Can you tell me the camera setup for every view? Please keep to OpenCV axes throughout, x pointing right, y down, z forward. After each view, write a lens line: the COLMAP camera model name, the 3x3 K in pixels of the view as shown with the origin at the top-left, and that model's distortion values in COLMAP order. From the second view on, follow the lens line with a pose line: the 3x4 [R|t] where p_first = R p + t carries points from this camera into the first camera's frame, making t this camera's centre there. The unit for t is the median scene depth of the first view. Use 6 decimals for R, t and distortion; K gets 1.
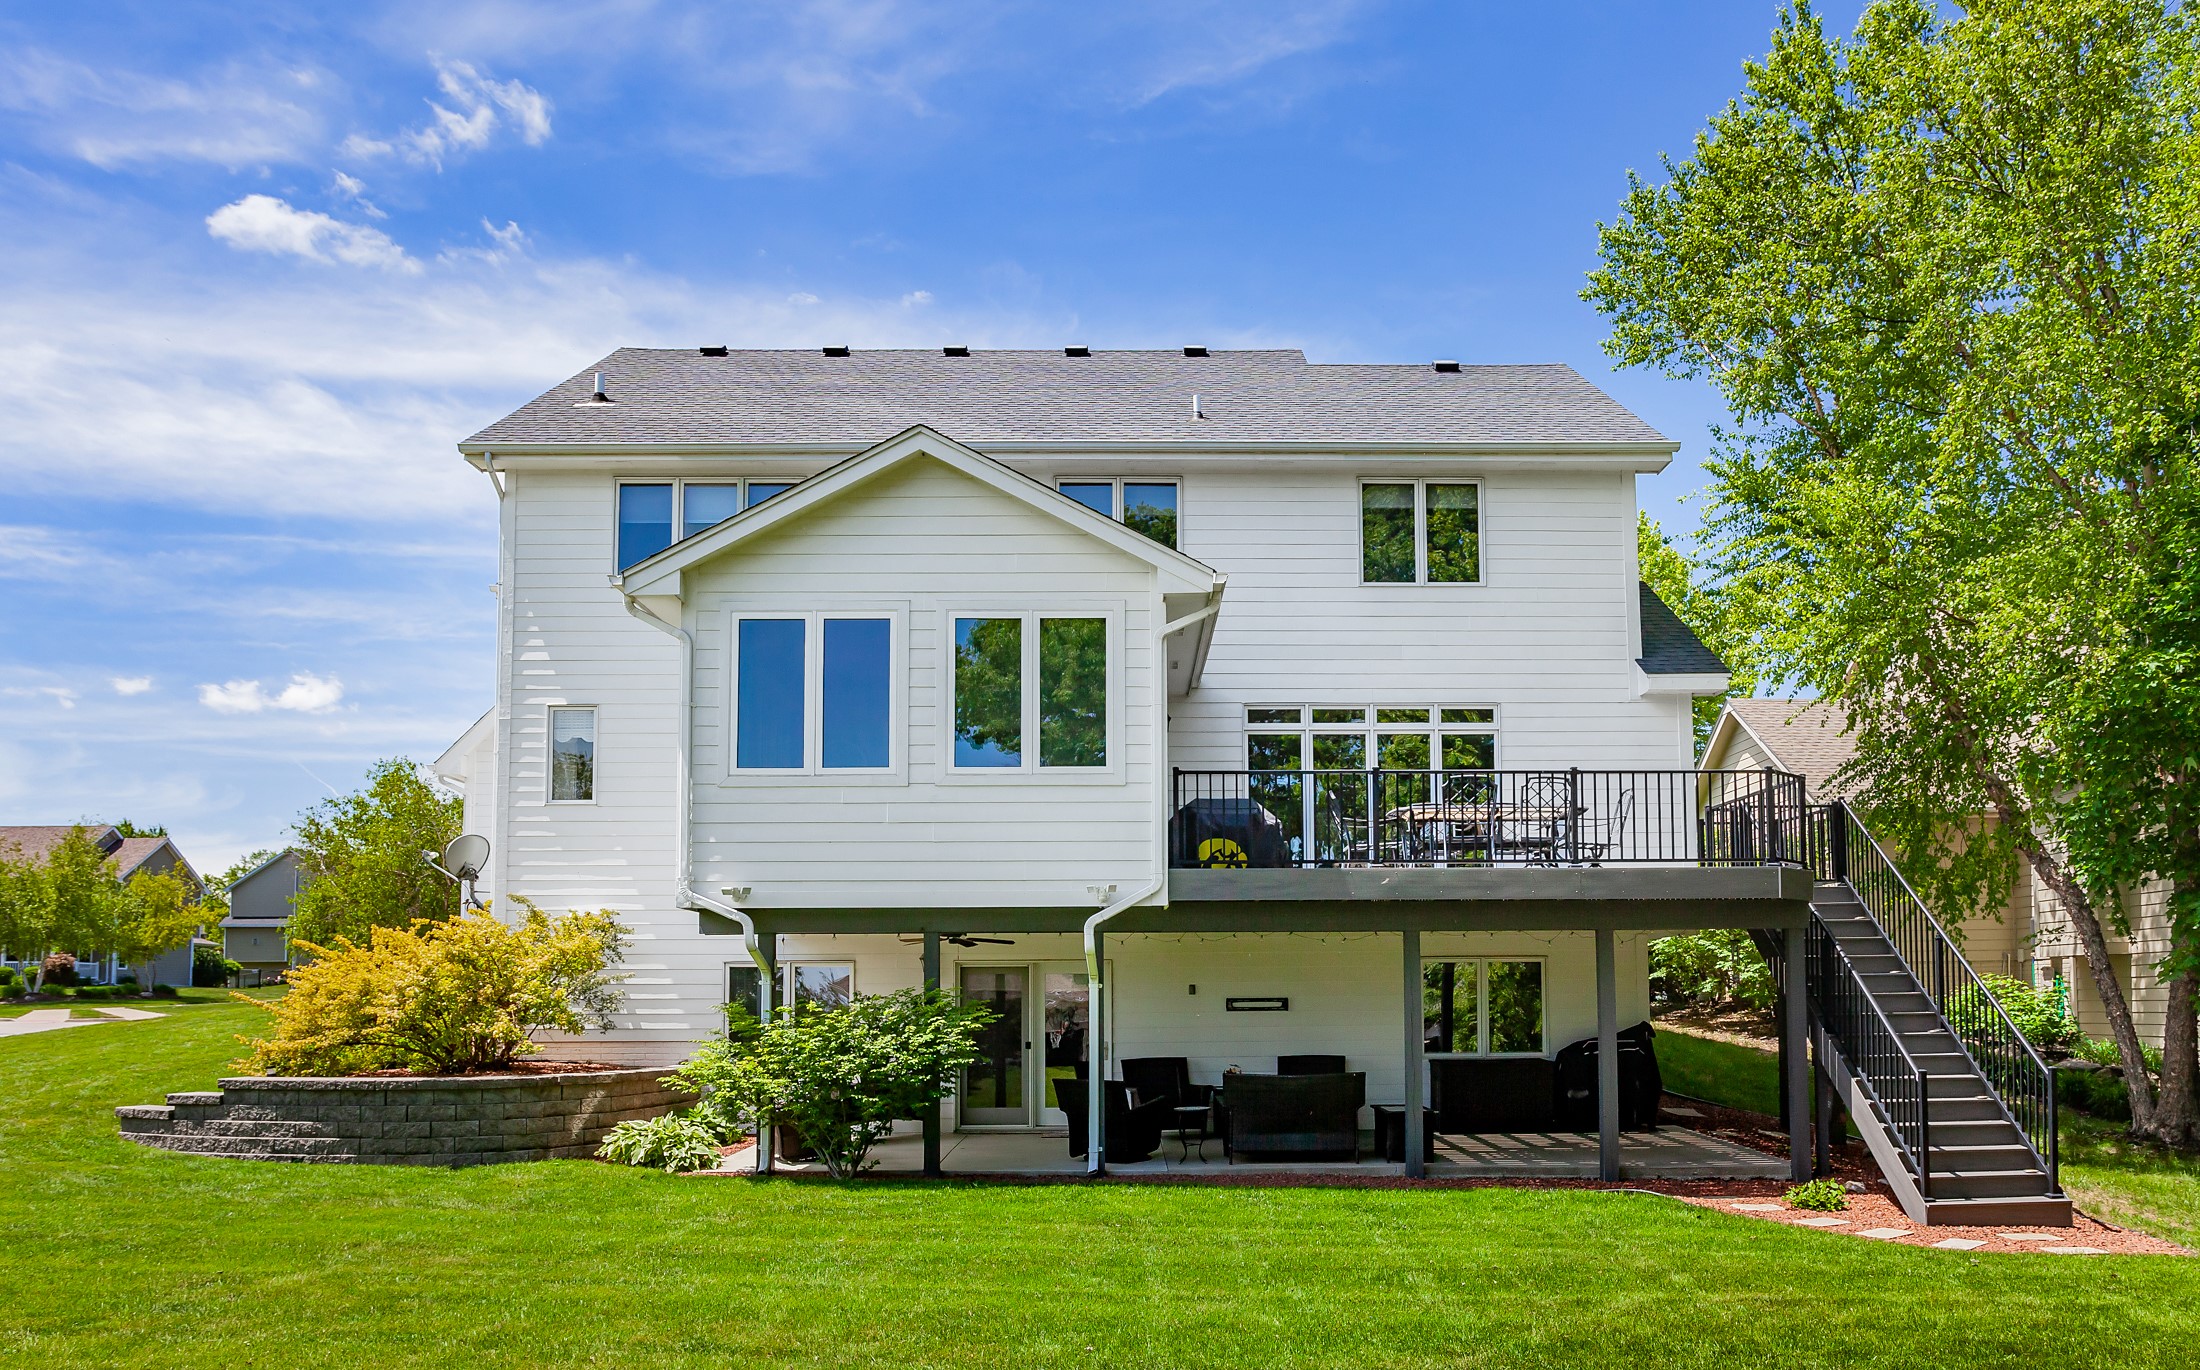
lens RADIAL K [[1555.7, 0, 1099.9], [0, 1555.7, 771.6], [0, 0, 1]] dist [-0.006192, -0.001946]
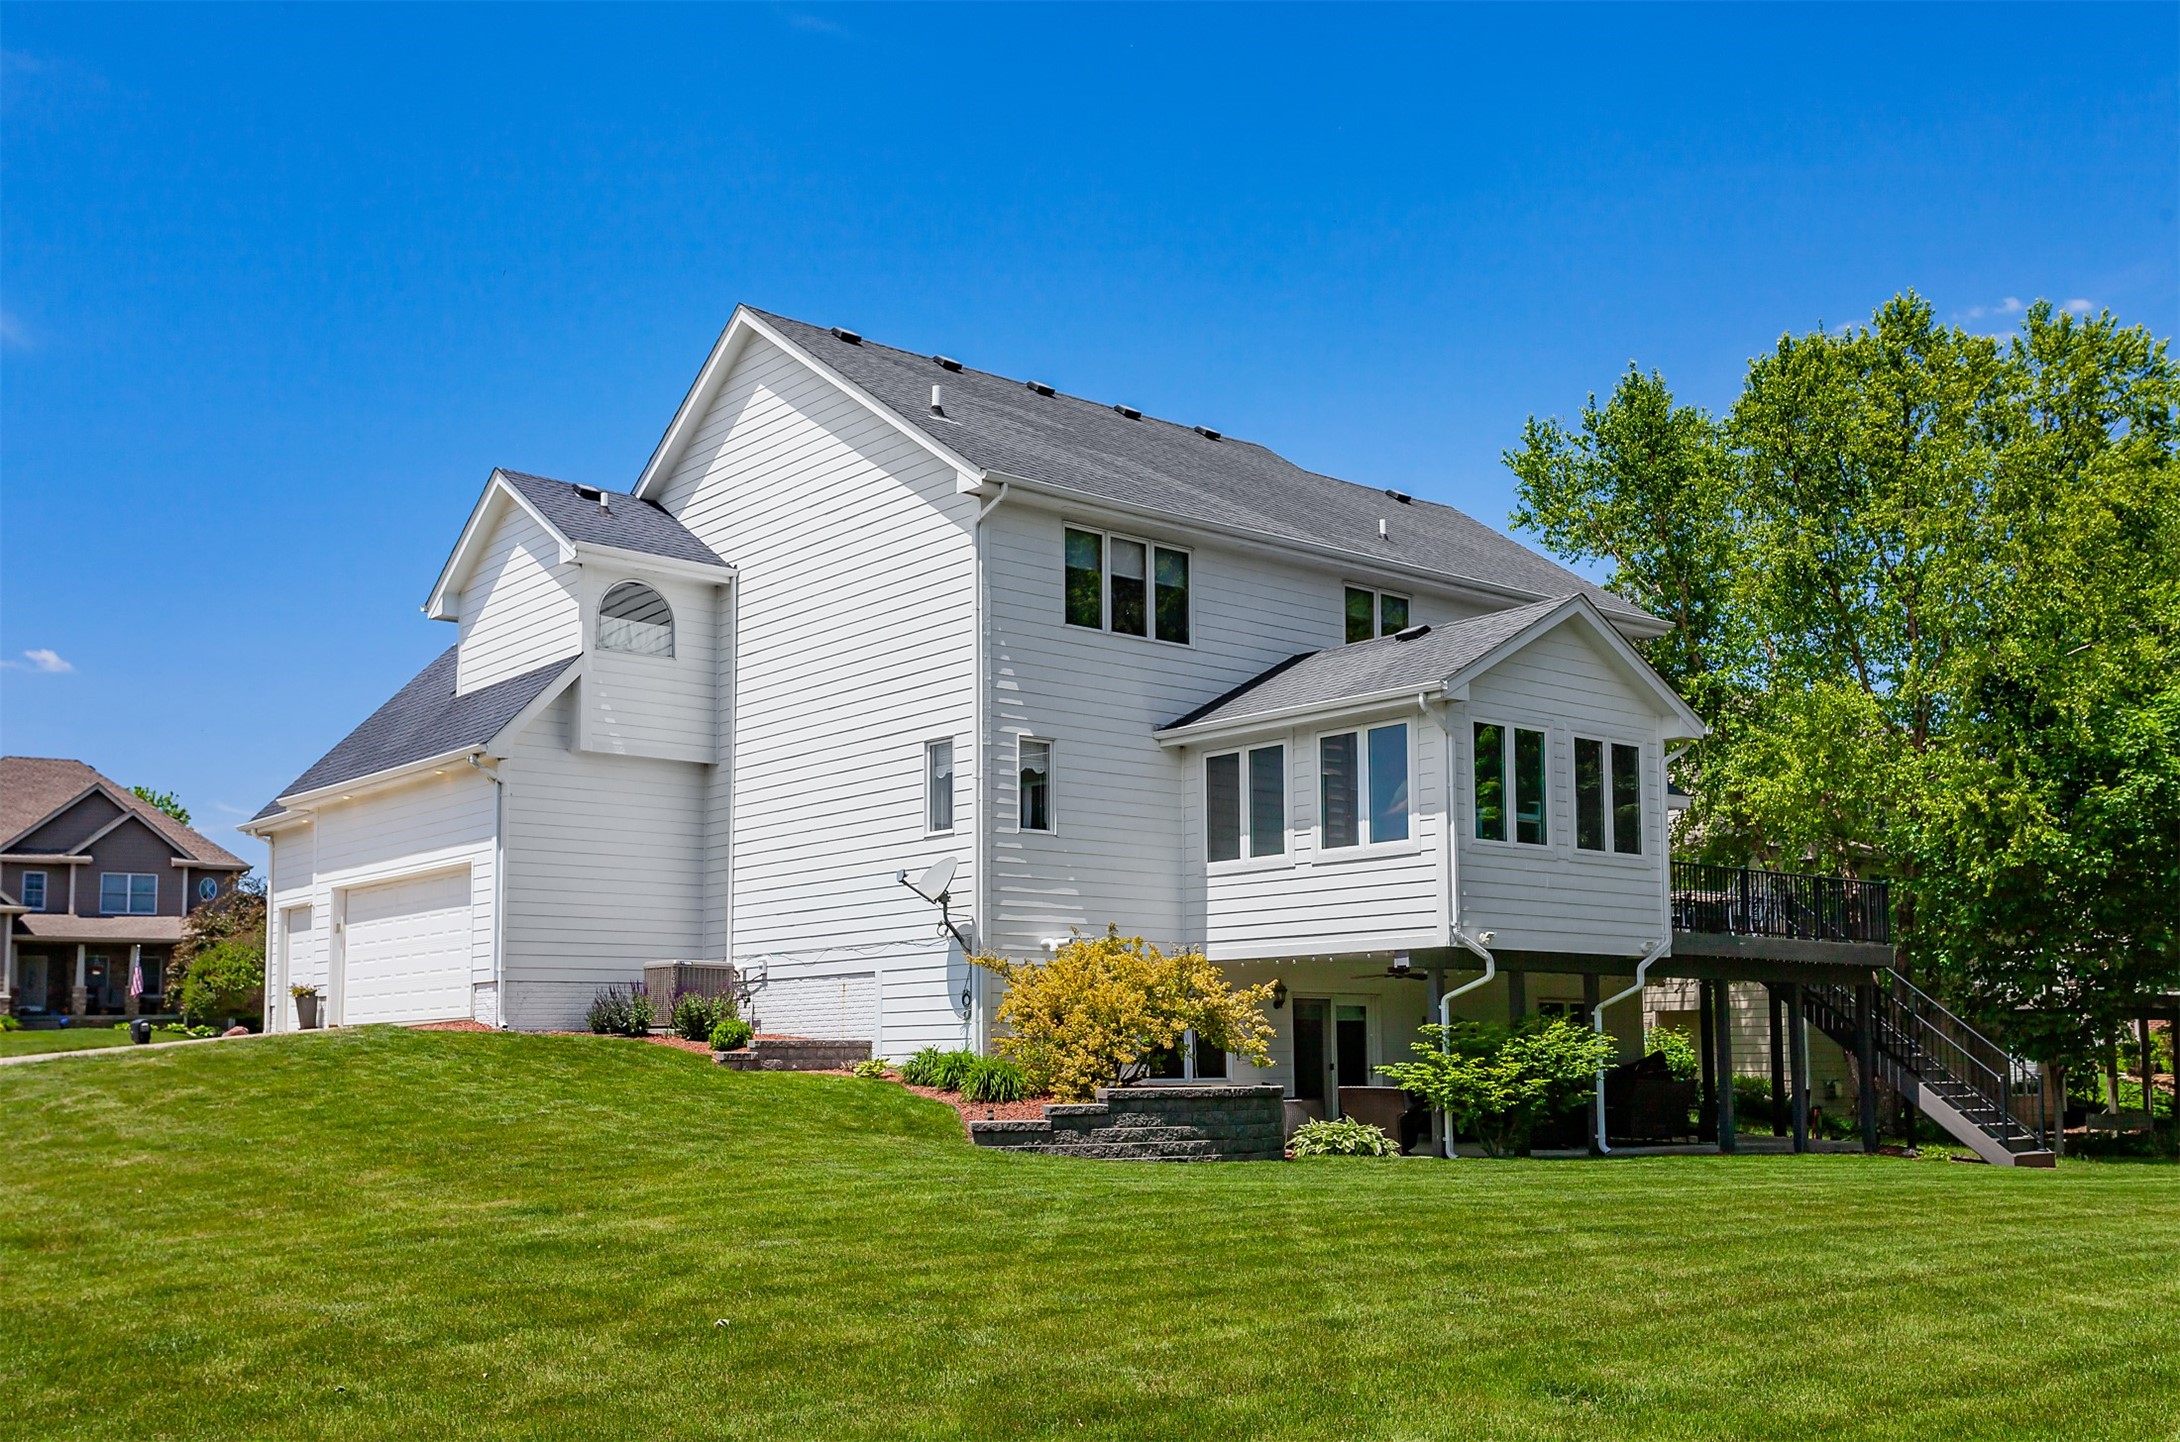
lens RADIAL K [[2011.3, 0, 1090.0], [0, 2011.3, 721.0], [0, 0, 1]] dist [0.072585, 0.000568]
pose [[0.765257, 0.102562, 0.635502, -1.514503], [-0.091074, 0.994546, -0.050838, 0.014890], [-0.637249, -0.018974, 0.770424, -0.071408]]
